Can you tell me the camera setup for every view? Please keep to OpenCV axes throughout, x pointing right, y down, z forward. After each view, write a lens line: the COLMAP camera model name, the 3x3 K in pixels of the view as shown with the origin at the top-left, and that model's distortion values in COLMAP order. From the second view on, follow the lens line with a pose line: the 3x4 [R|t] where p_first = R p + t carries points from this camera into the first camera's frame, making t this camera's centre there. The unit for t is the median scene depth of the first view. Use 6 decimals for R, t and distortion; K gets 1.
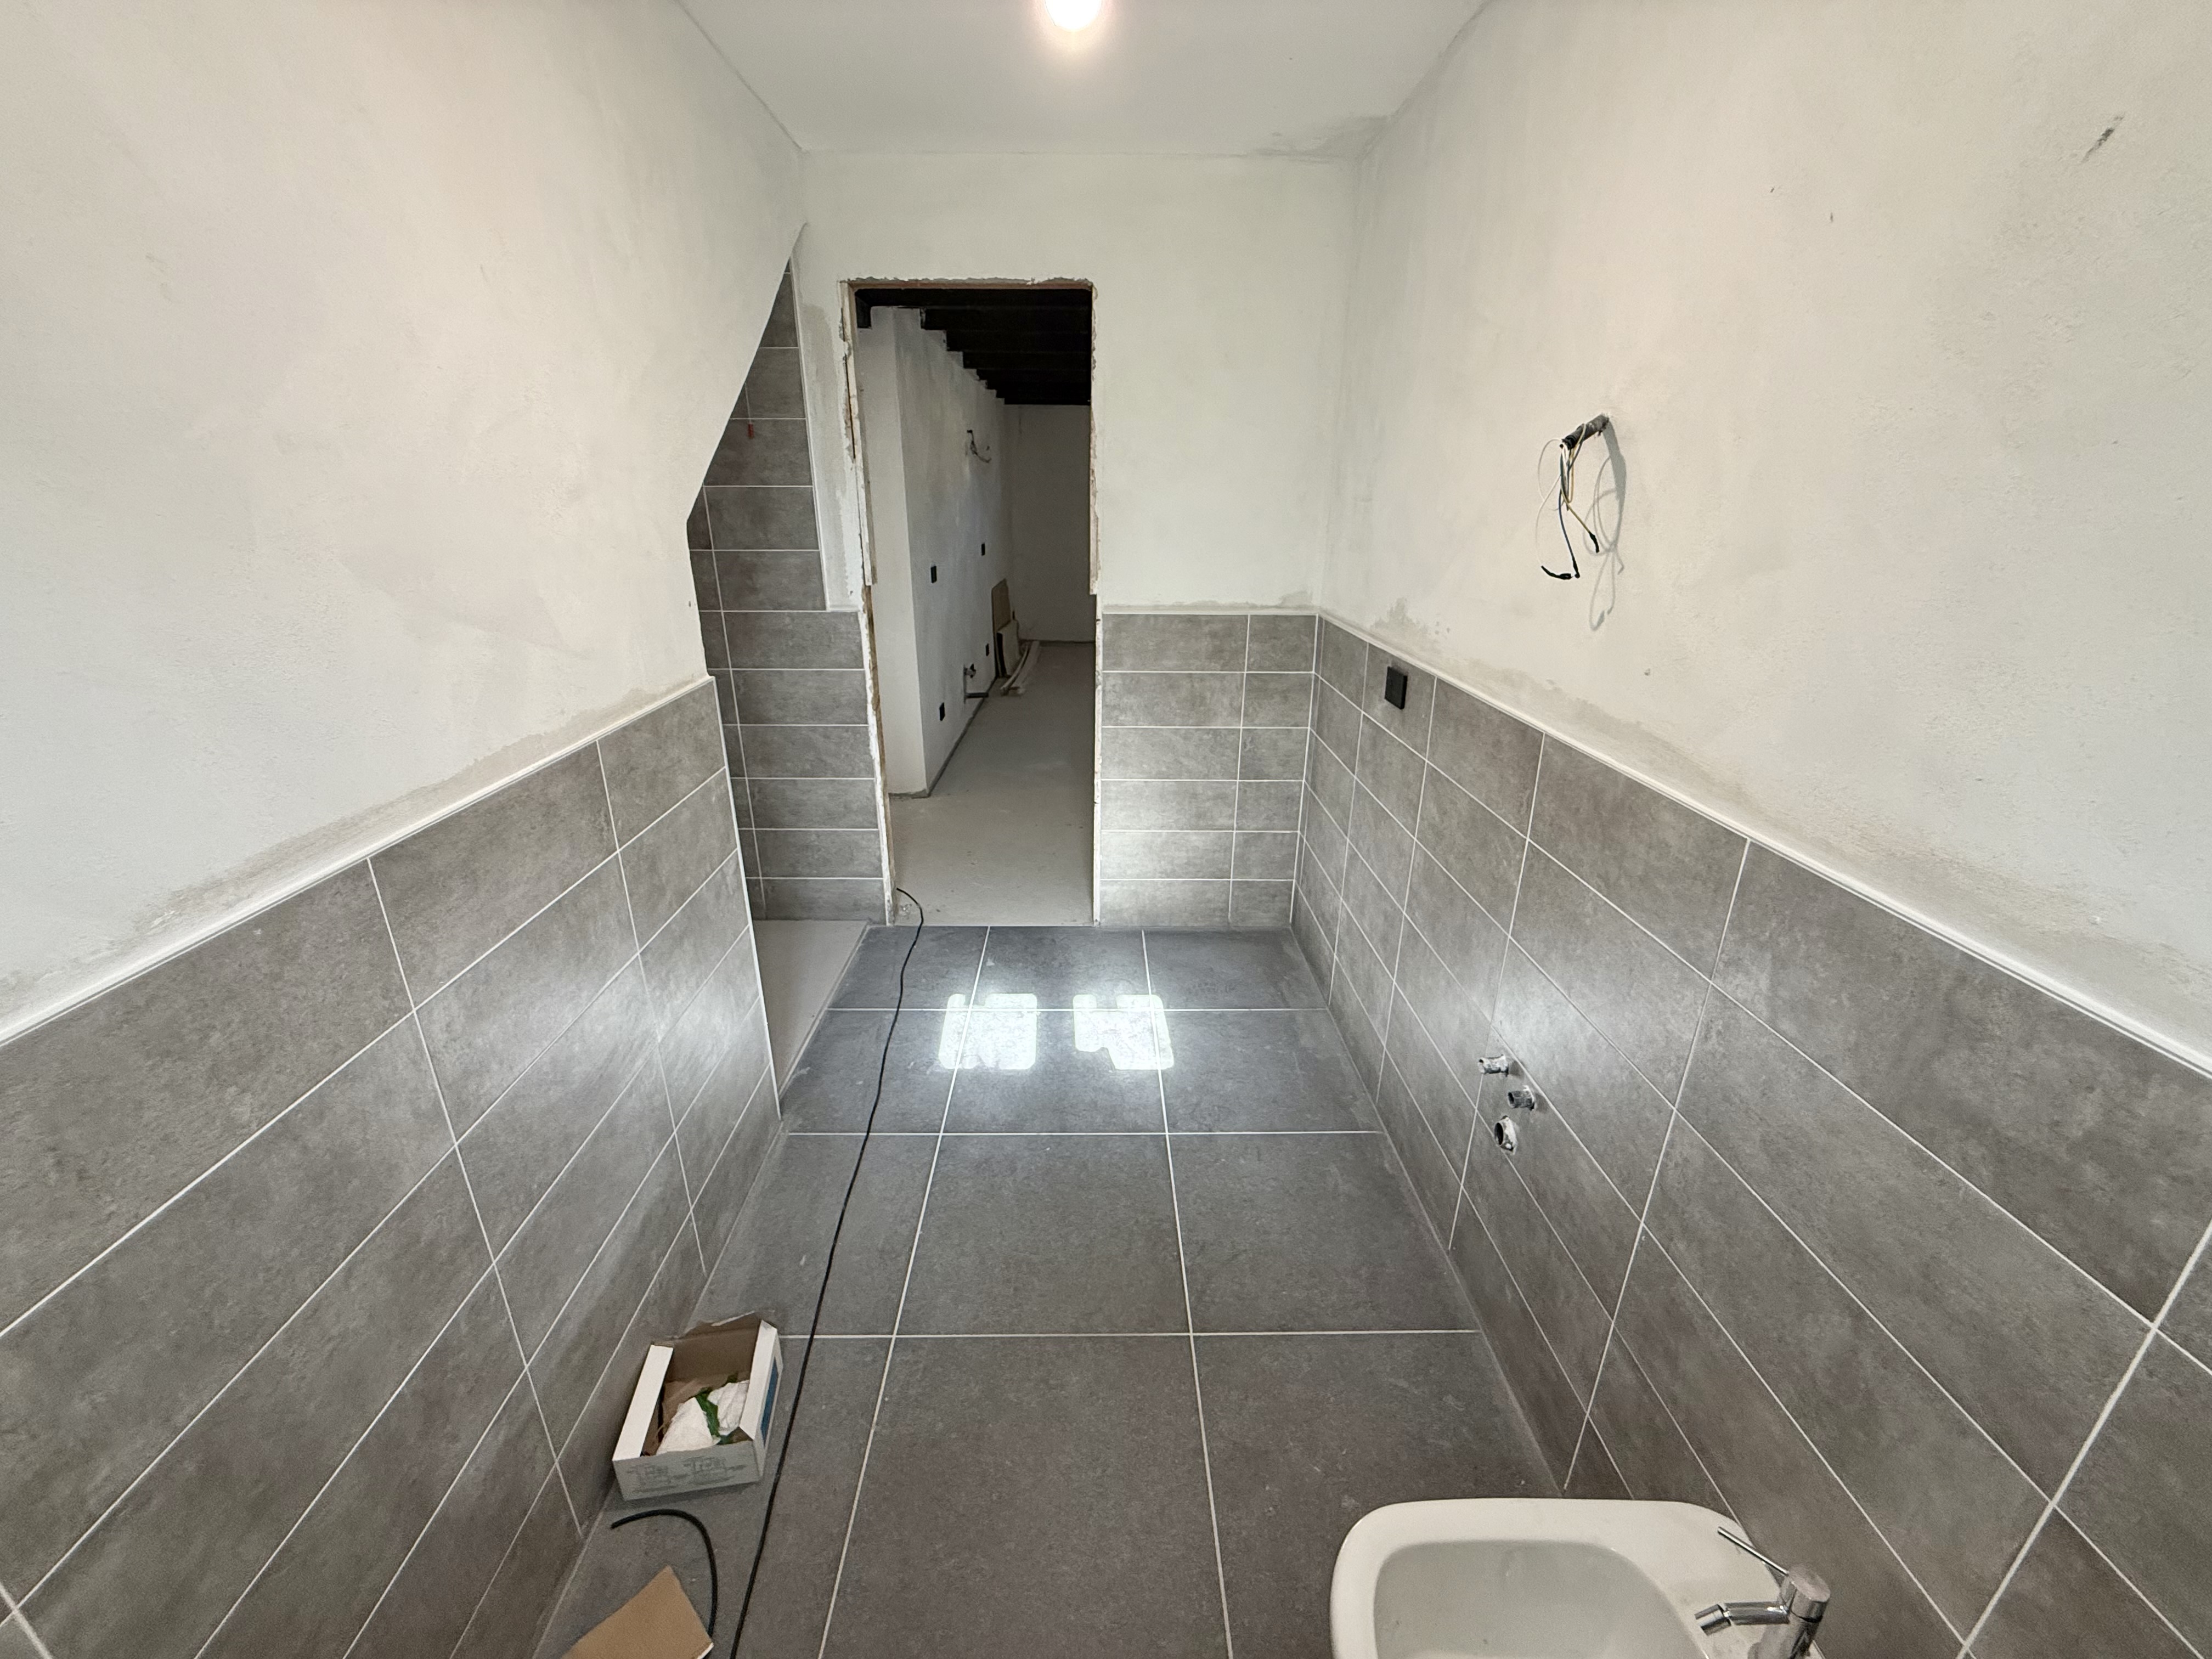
lens RADIAL K [[883.8, 0, 1102.2], [0, 883.8, 829.7], [0, 0, 1]] dist [0.001529, -0.000260]
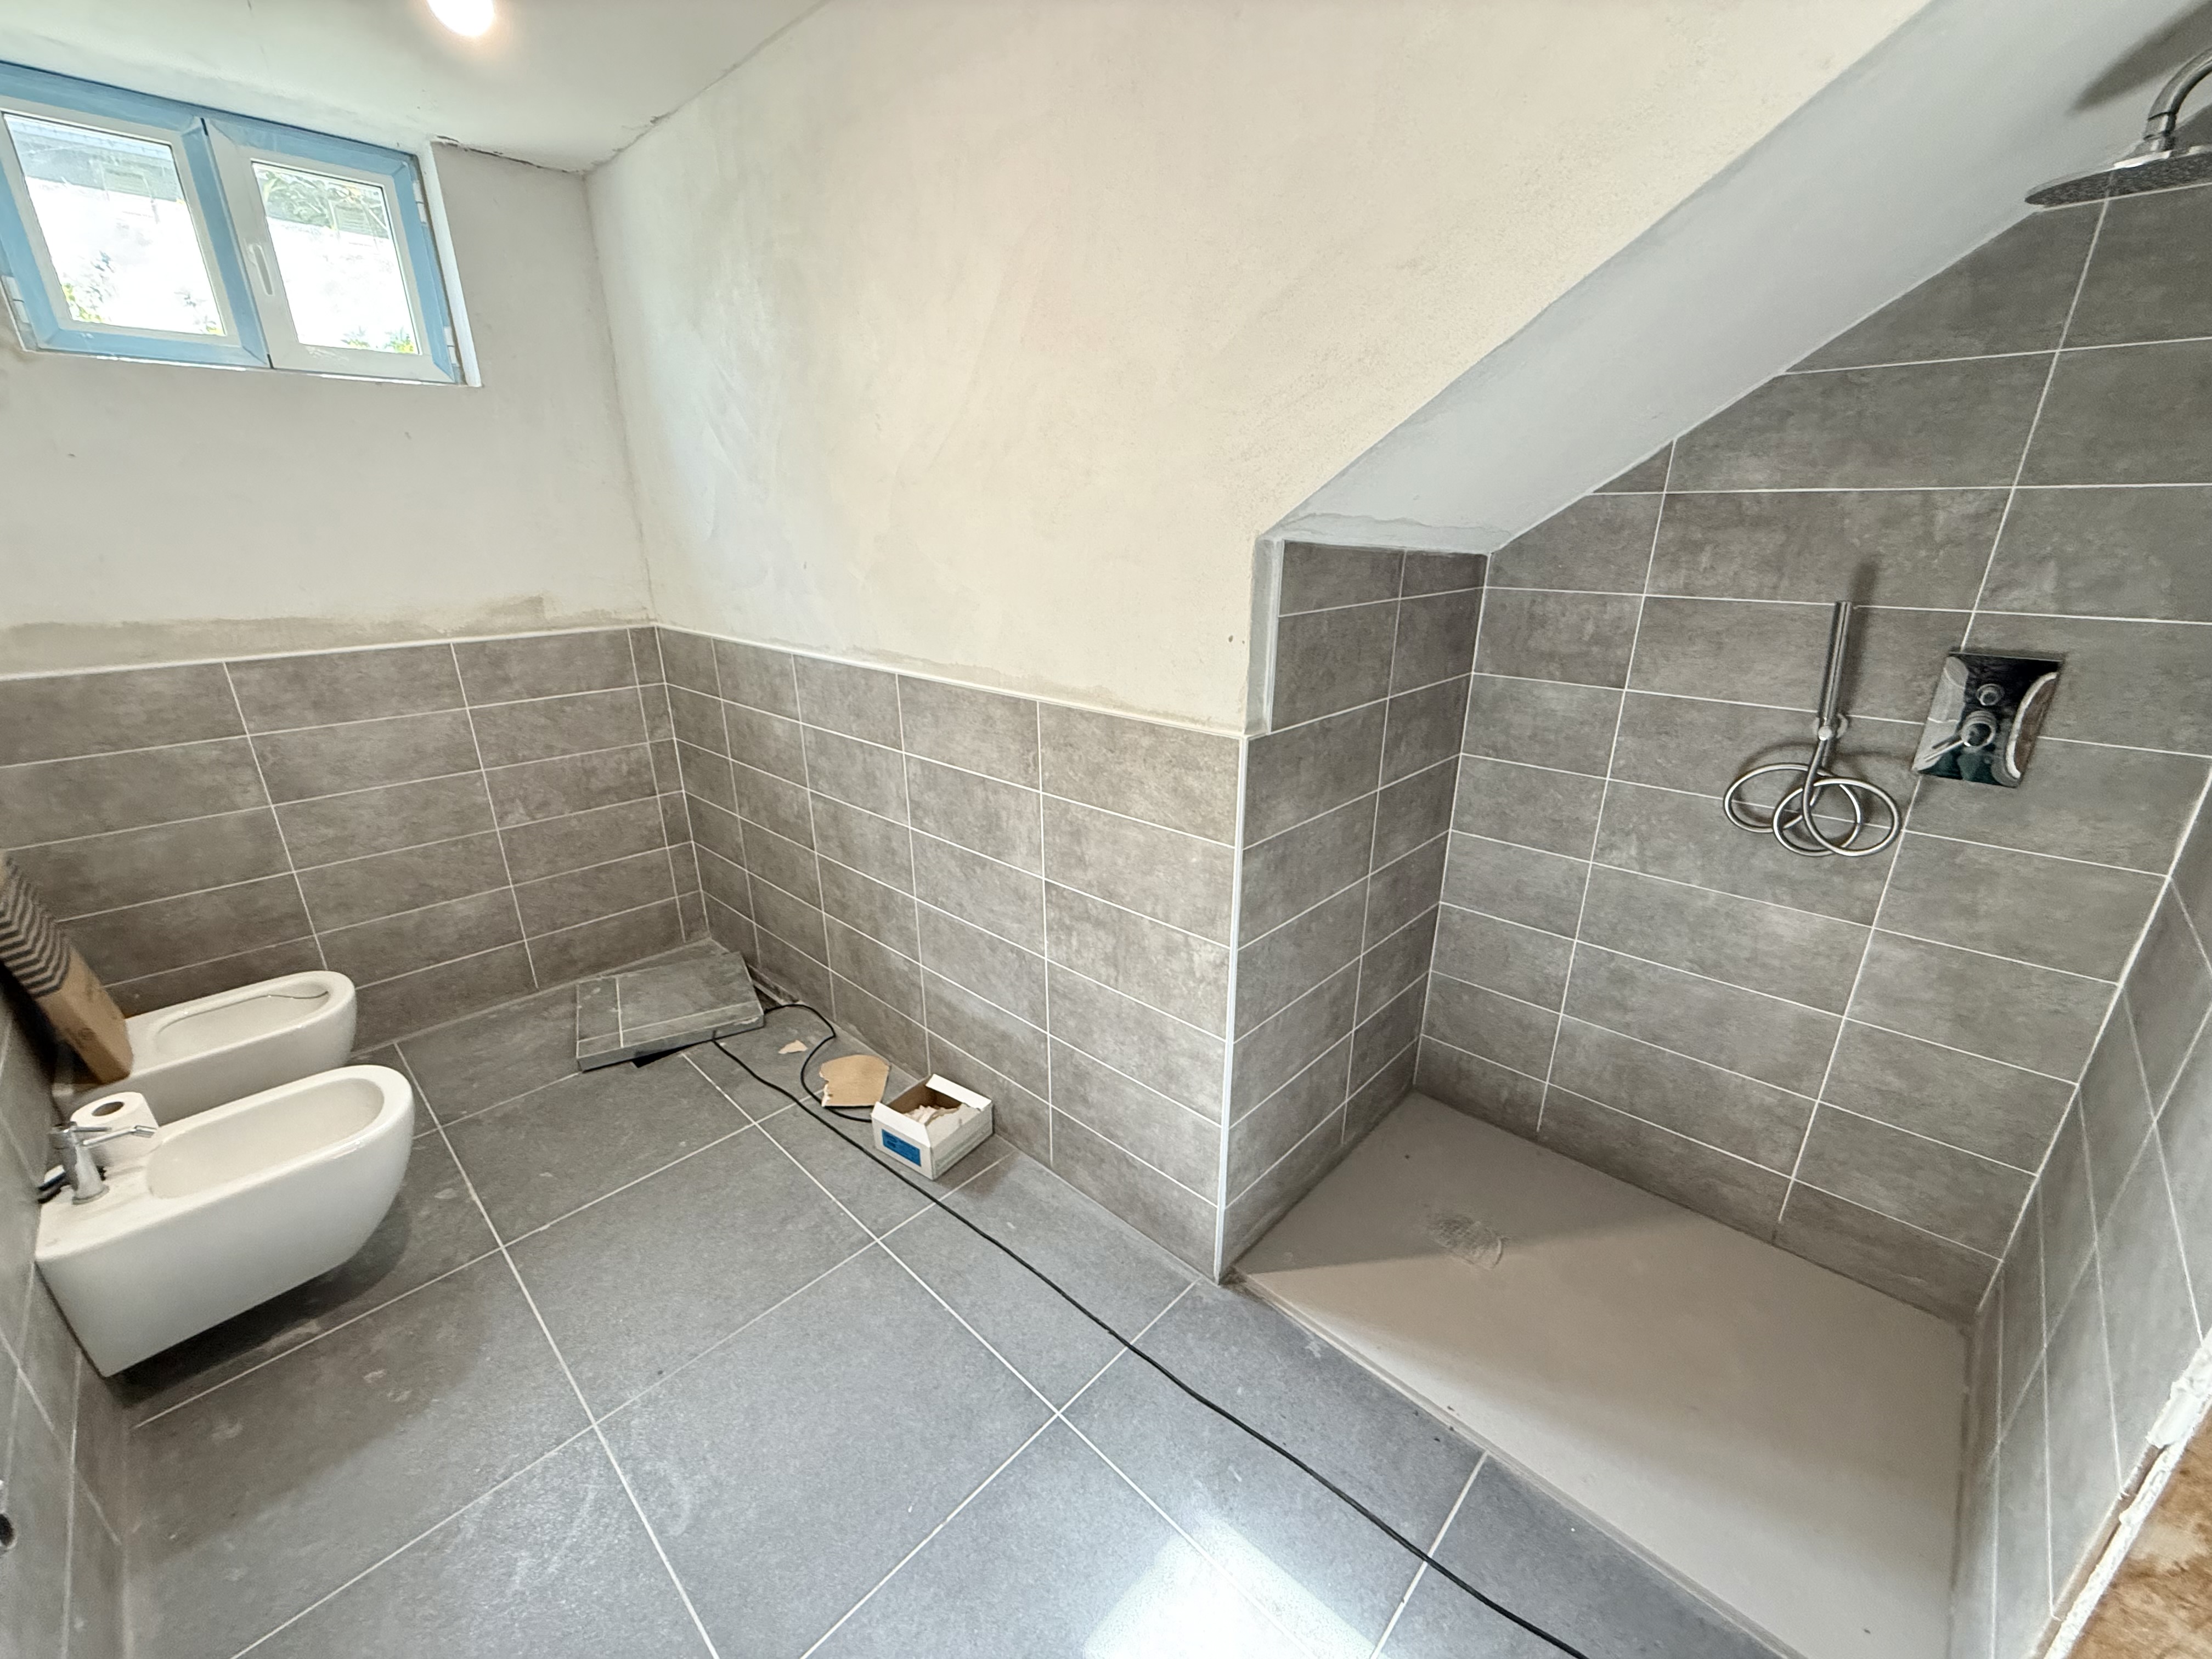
lens RADIAL K [[883.8, 0, 1102.2], [0, 883.8, 829.7], [0, 0, 1]] dist [0.001529, -0.000260]
pose [[-0.700378, 0.233045, -0.674656, 0.271888], [-0.257119, 0.799369, 0.543047, -0.719117], [0.665853, 0.553805, -0.499940, 1.956945]]
